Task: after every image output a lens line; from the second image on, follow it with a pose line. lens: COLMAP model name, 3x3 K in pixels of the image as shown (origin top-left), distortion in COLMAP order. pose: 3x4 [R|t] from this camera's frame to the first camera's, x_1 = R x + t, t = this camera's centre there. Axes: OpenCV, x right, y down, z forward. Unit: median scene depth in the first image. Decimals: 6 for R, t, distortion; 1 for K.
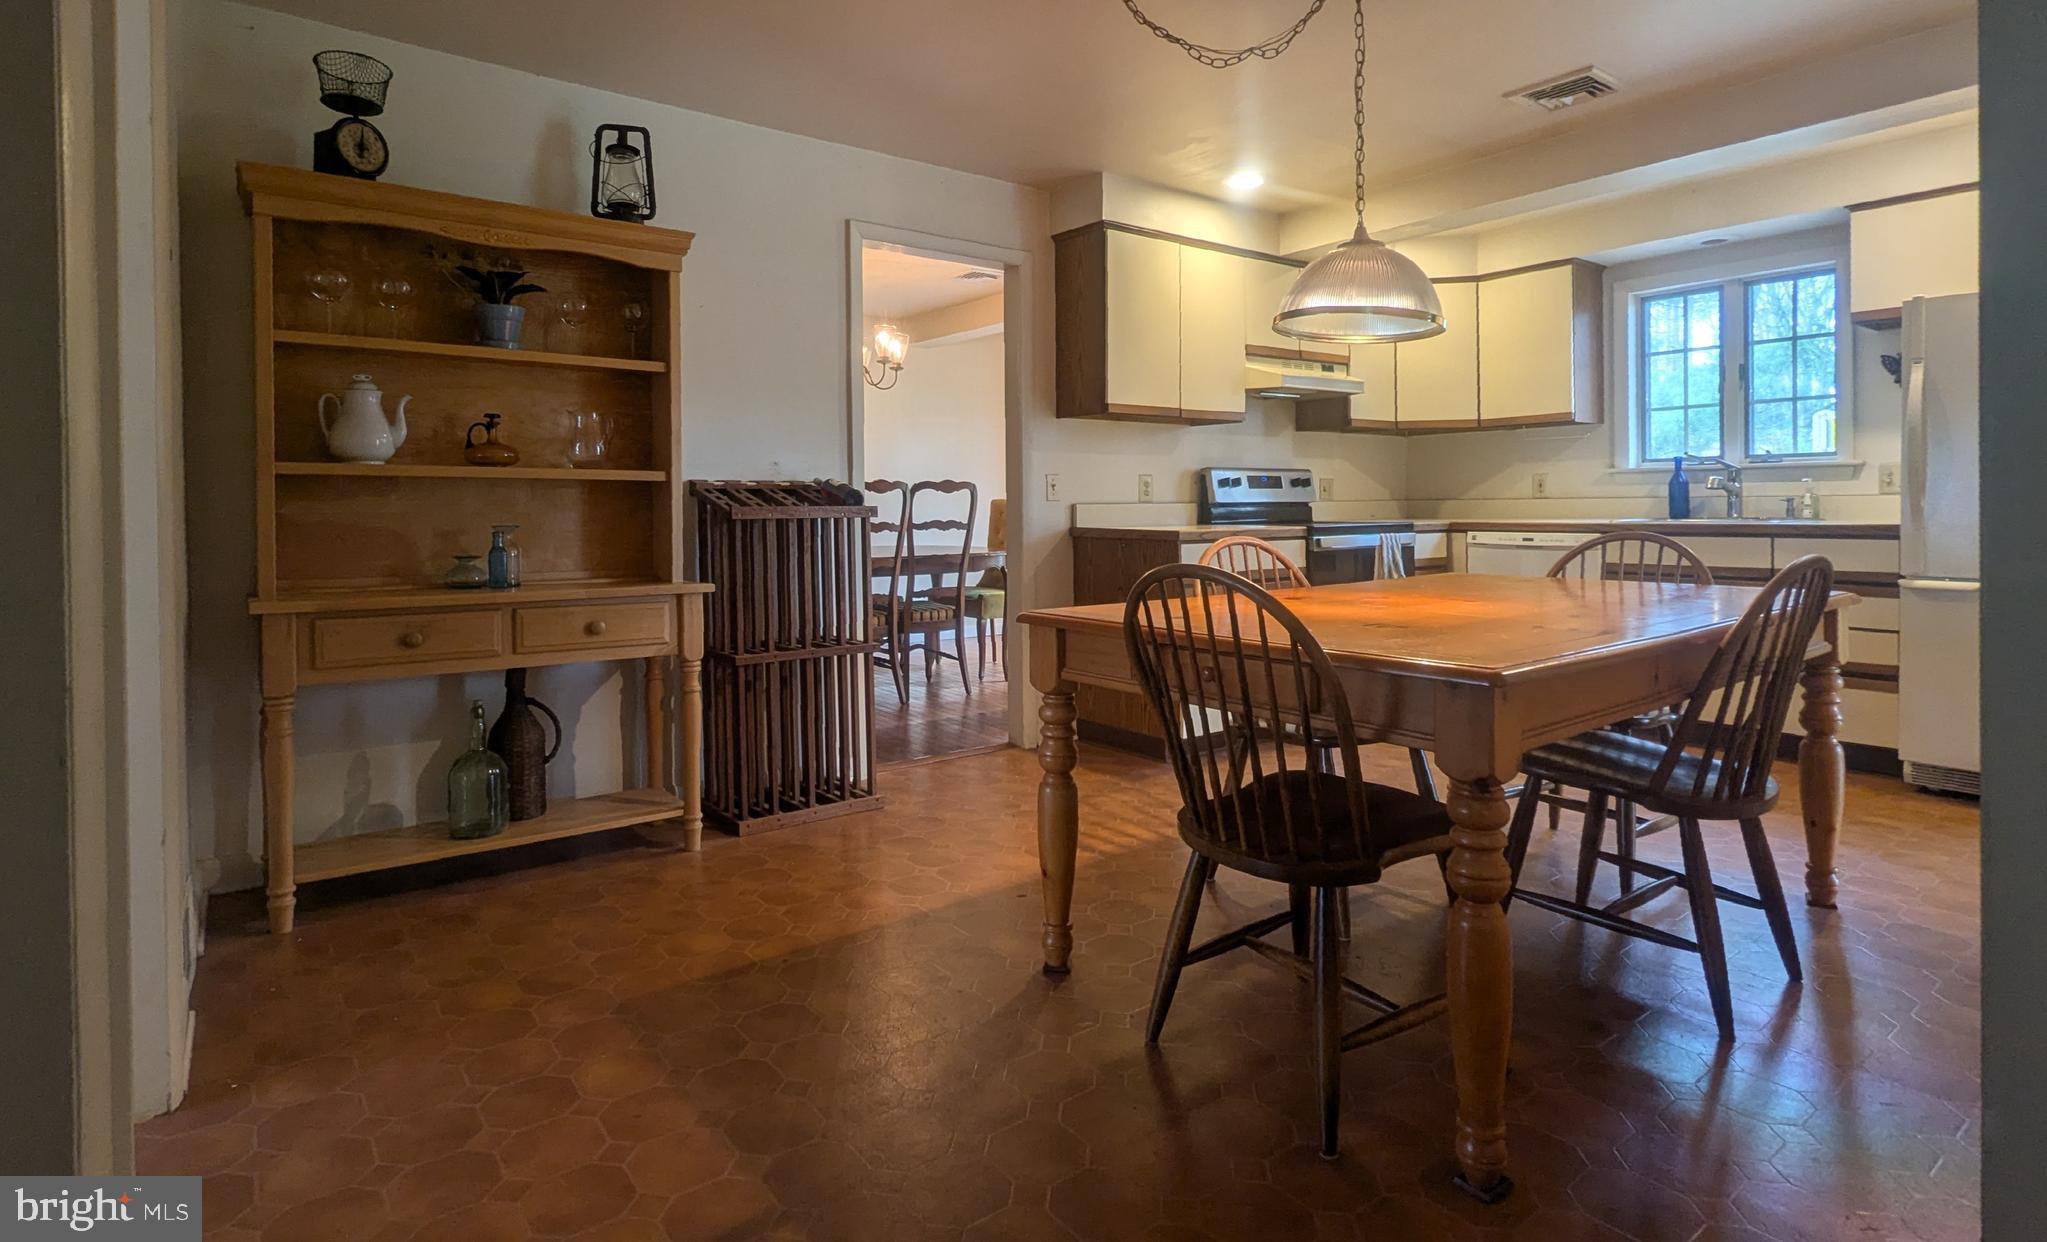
lens RADIAL K [[1034.6, 0, 1004.6], [0, 1034.6, 517.2], [0, 0, 1]] dist [0.000081, 0.000725]
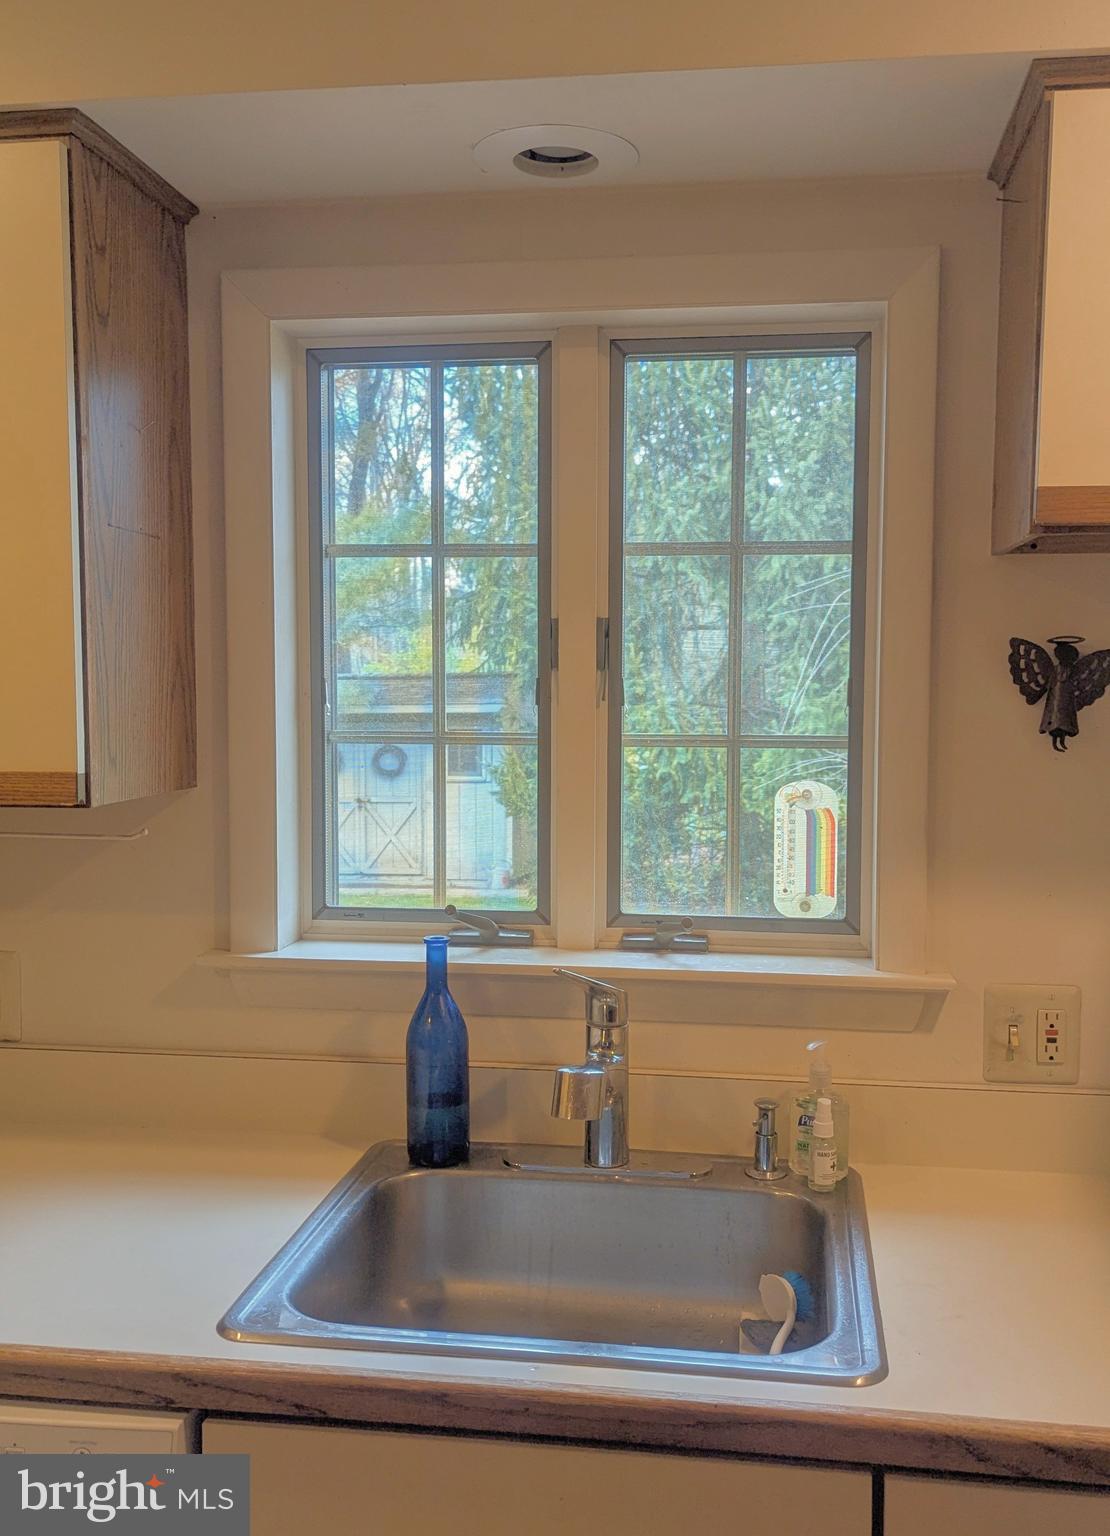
lens RADIAL K [[1403.8, 0, 560.4], [0, 1403.8, 770.2], [0, 0, 1]] dist [0.007941, 0.000000]
pose [[0.710827, -0.042267, 0.702096, 0.408440], [-0.001387, 0.998107, 0.061492, -0.126803], [-0.703365, -0.044684, 0.709423, 0.706146]]
